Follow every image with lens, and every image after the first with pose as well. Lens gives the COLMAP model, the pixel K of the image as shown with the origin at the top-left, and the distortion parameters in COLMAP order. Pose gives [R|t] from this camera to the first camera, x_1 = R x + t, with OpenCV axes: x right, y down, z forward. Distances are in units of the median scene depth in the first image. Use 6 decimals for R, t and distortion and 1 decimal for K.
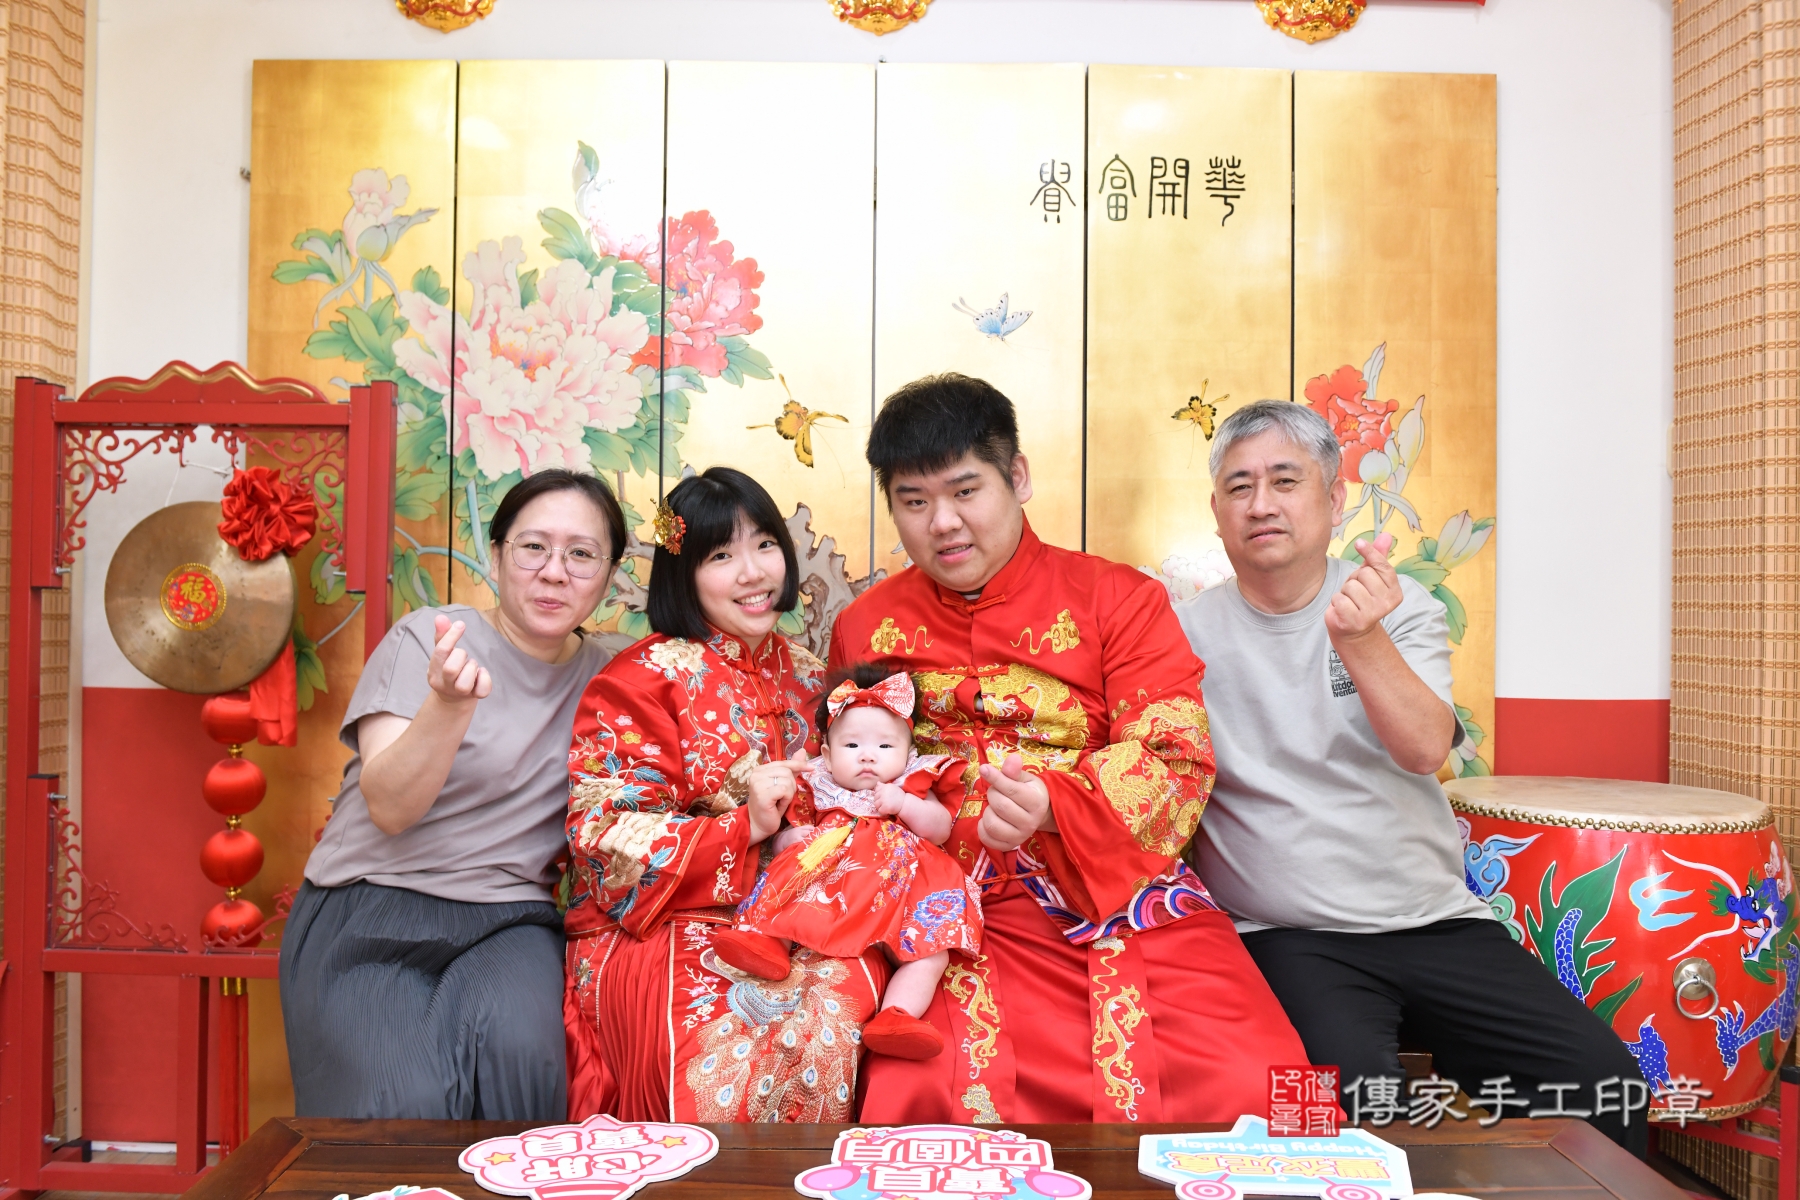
lens RADIAL K [[1362.8, 0, 900.0], [0, 1362.8, 600.0], [0, 0, 1]] dist [-0.030052, -0.010170]
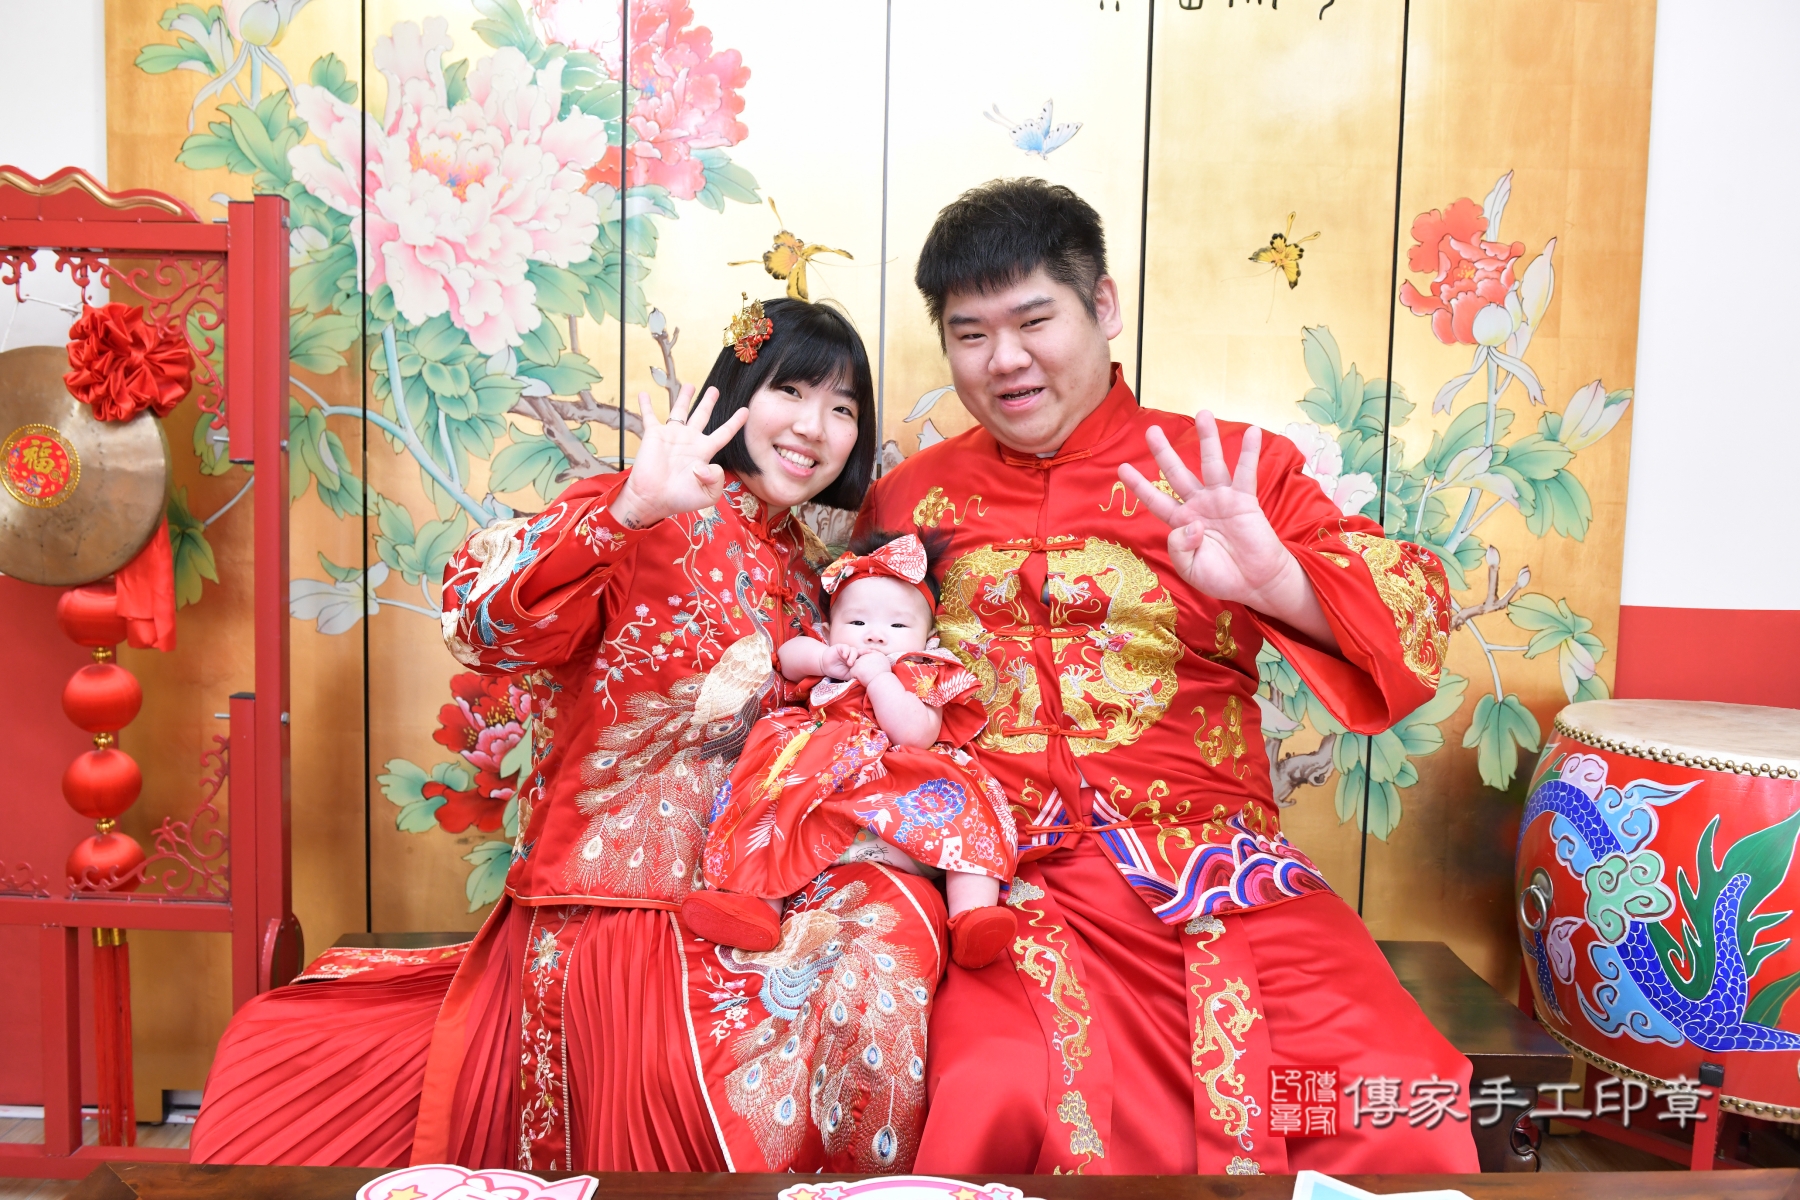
lens RADIAL K [[1414.2, 0, 900.0], [0, 1414.2, 600.0], [0, 0, 1]] dist [-0.025291, -0.004039]
pose [[0.999842, 0.012456, 0.012649, -0.018082], [-0.013585, 0.995530, 0.093466, -0.006865], [-0.011428, -0.093623, 0.995542, 0.141214]]
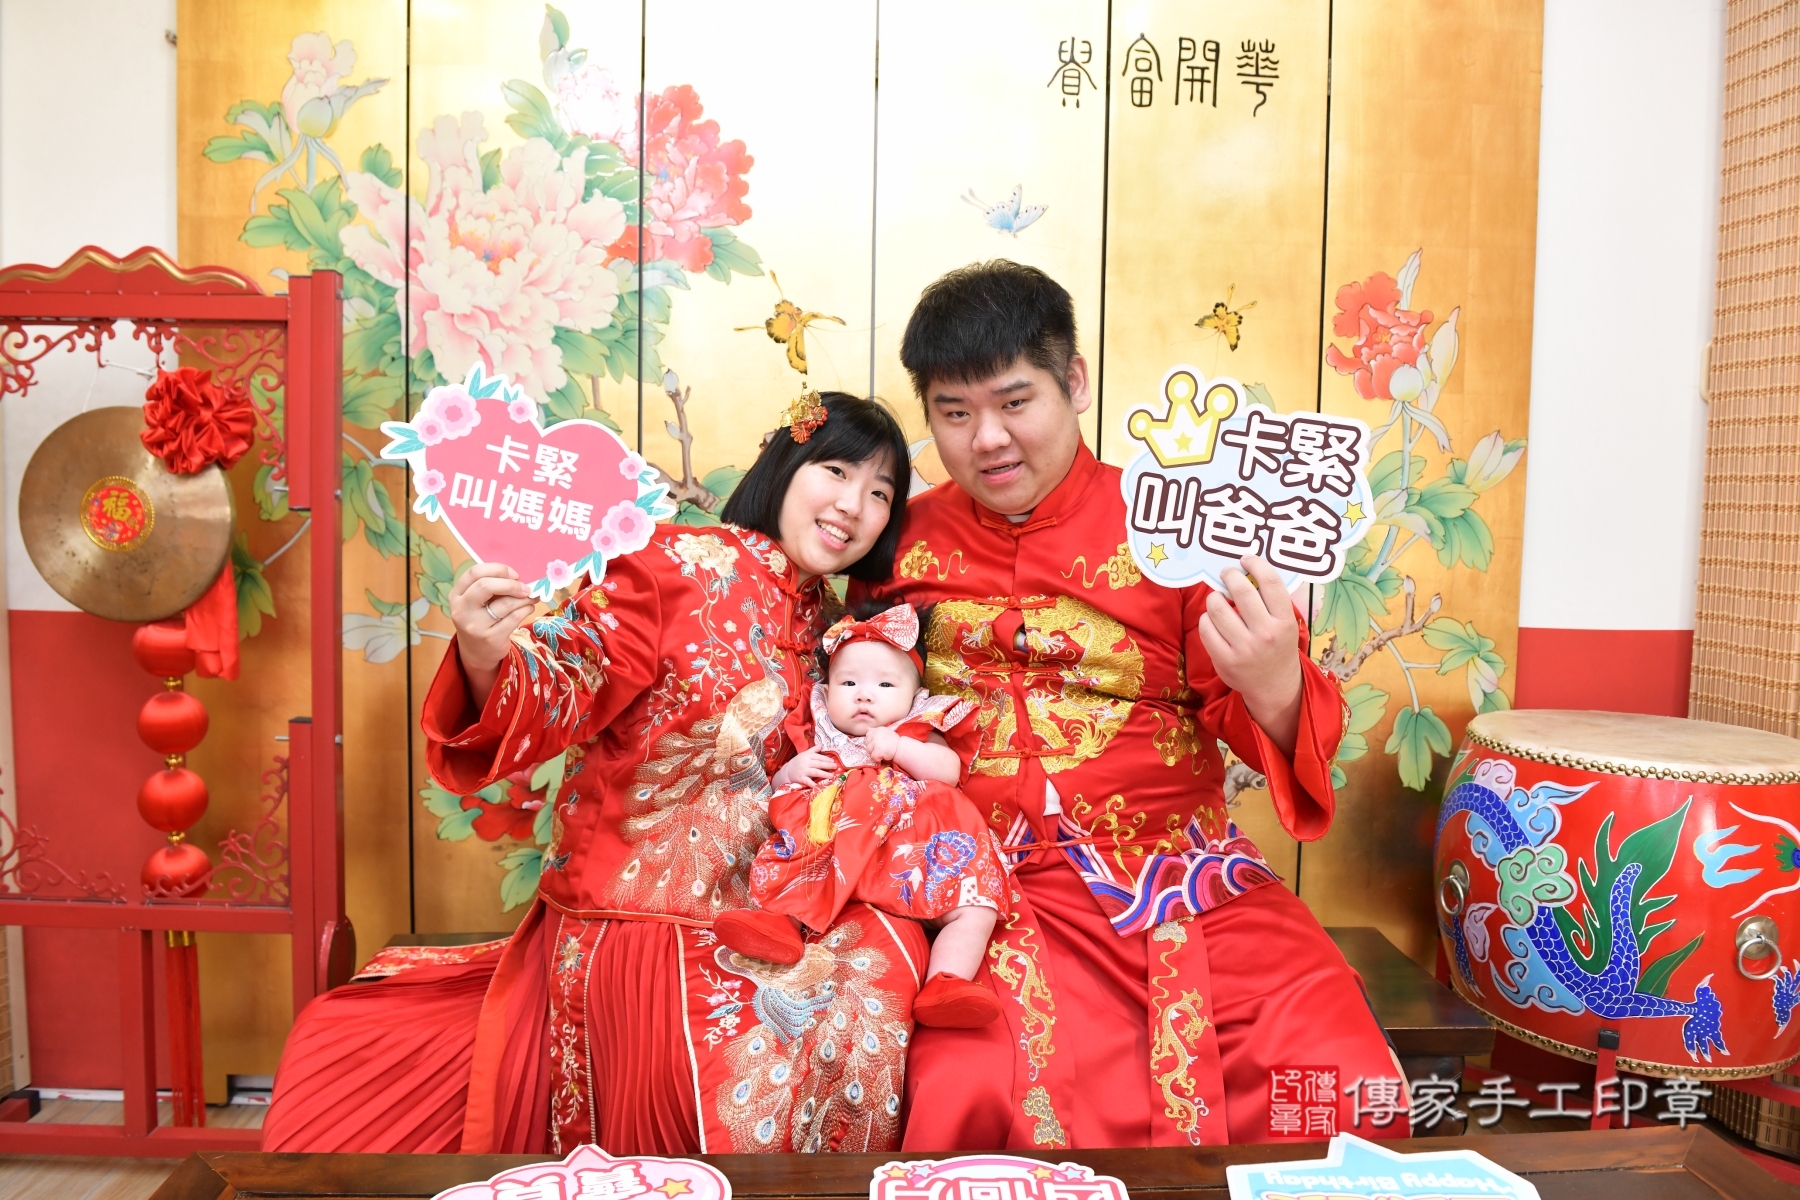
lens RADIAL K [[1251.2, 0, 900.0], [0, 1251.2, 600.0], [0, 0, 1]] dist [-0.047587, -0.004525]
pose [[0.999066, 0.005354, 0.042866, -0.036615], [-0.008689, 0.996916, 0.077997, -0.012073], [-0.042316, -0.078297, 0.996032, 0.150196]]
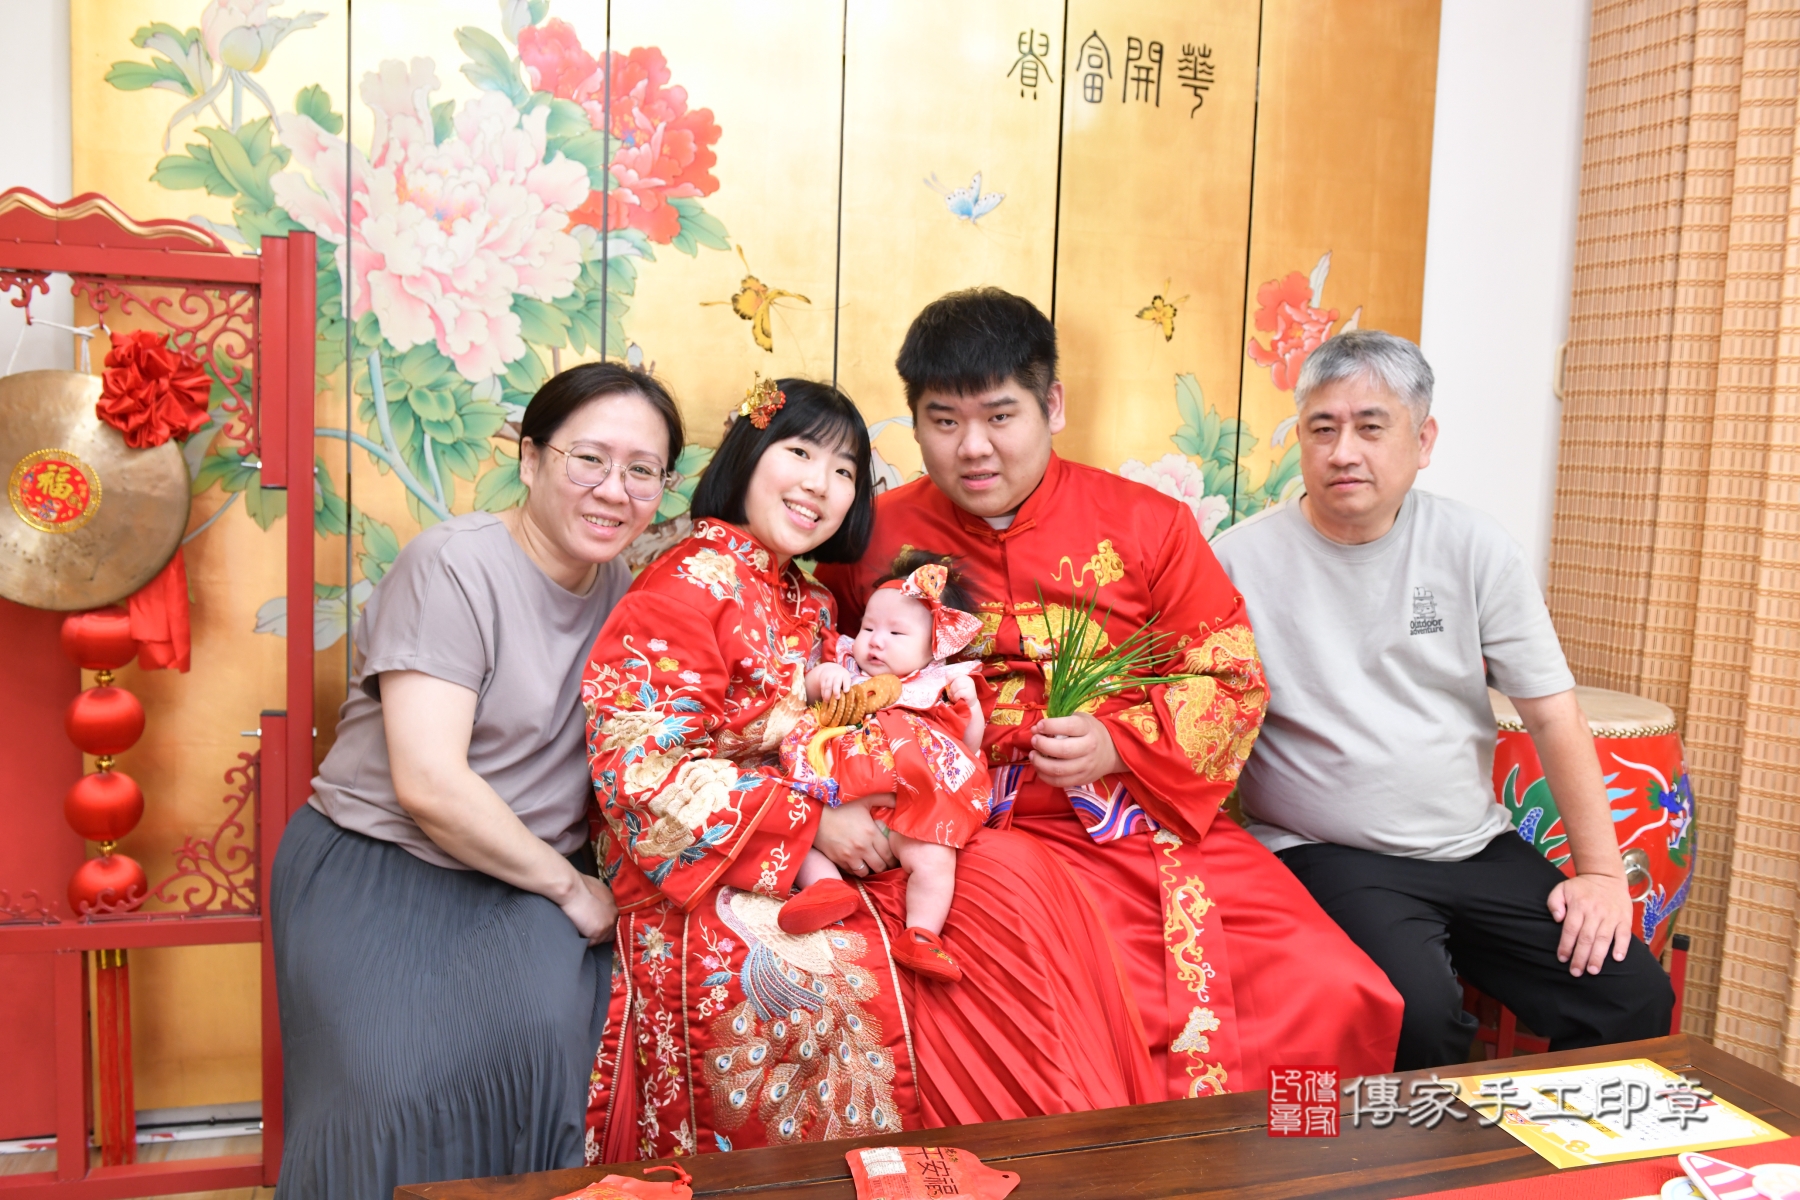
lens RADIAL K [[1435.7, 0, 890.7], [0, 1435.7, 598.9], [0, 0, 1]] dist [-0.027184, -0.002188]
pose [[0.961686, -0.003386, 0.274131, -0.251092], [-0.026061, 0.994266, 0.103707, -0.035183], [-0.272911, -0.106878, 0.956084, 0.047992]]
